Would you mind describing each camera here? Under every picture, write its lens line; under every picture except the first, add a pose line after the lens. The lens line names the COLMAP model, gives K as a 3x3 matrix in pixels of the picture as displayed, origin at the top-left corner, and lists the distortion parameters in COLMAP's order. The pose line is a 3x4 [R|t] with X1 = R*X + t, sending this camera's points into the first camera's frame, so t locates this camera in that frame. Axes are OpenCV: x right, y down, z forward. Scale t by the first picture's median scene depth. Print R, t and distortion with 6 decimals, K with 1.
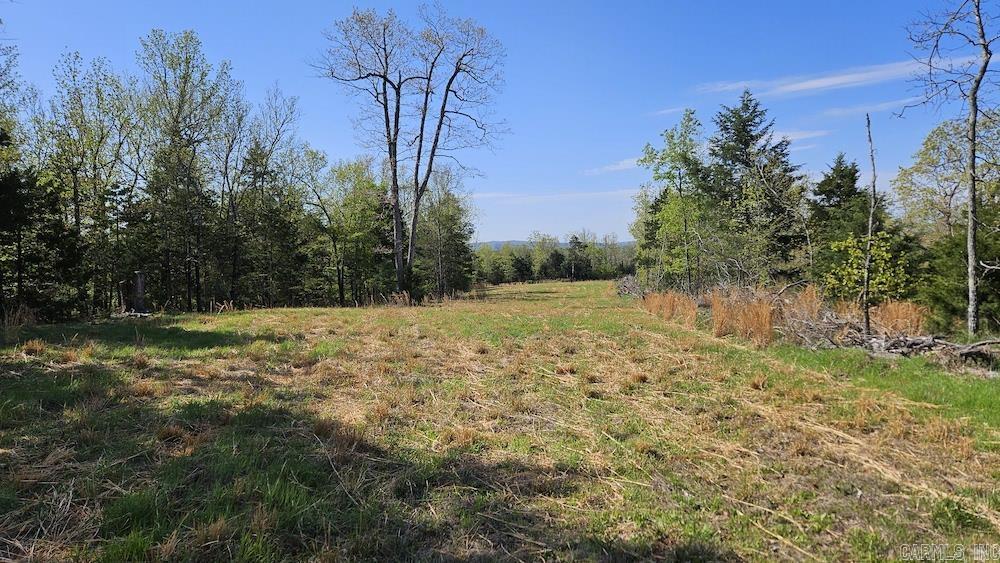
lens RADIAL K [[607.4, 0, 500.0], [0, 607.4, 281.5], [0, 0, 1]] dist [0.001475, 0.000267]
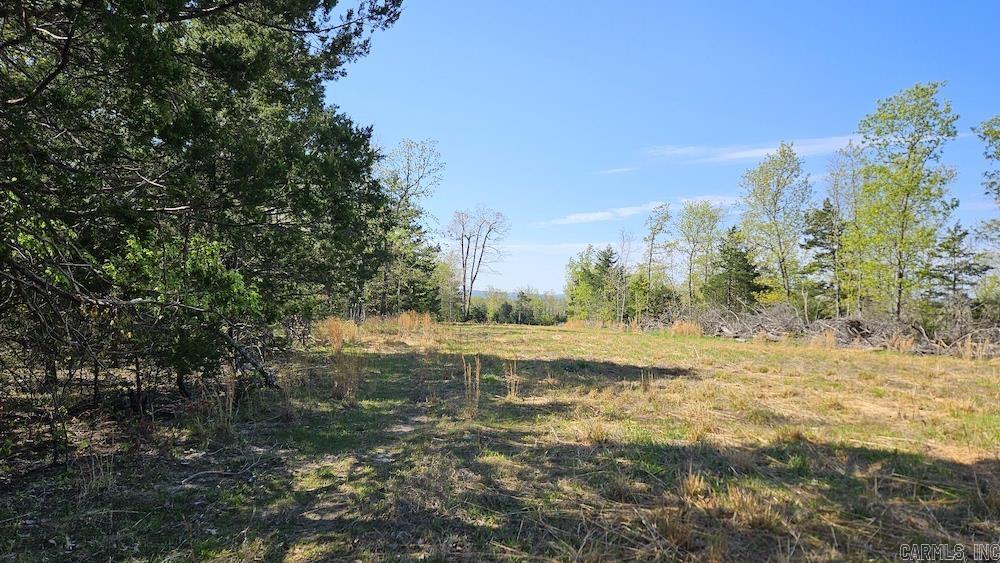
lens RADIAL K [[607.4, 0, 500.0], [0, 607.4, 281.5], [0, 0, 1]] dist [0.001475, 0.000267]
pose [[0.994078, 0.045075, 0.098880, -0.048399], [-0.037140, 0.996049, -0.080668, 0.008481], [-0.102125, 0.076518, 0.991824, -0.251293]]
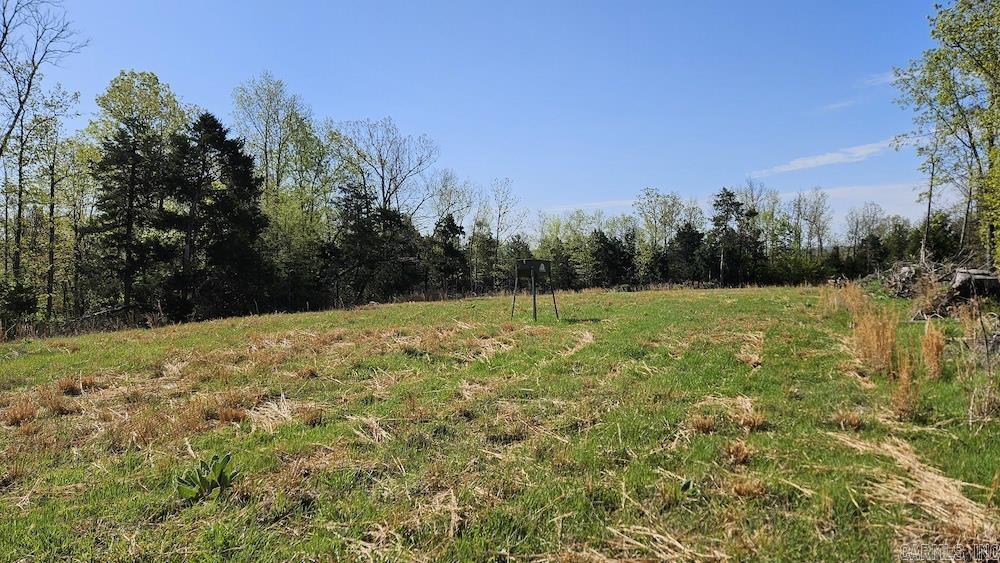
lens RADIAL K [[607.4, 0, 500.0], [0, 607.4, 281.5], [0, 0, 1]] dist [0.001475, 0.000267]
pose [[0.960442, 0.009800, -0.278307, 0.089234], [-0.011910, 0.999912, -0.005892, -0.000048], [0.278225, 0.008973, 0.960474, 0.520176]]
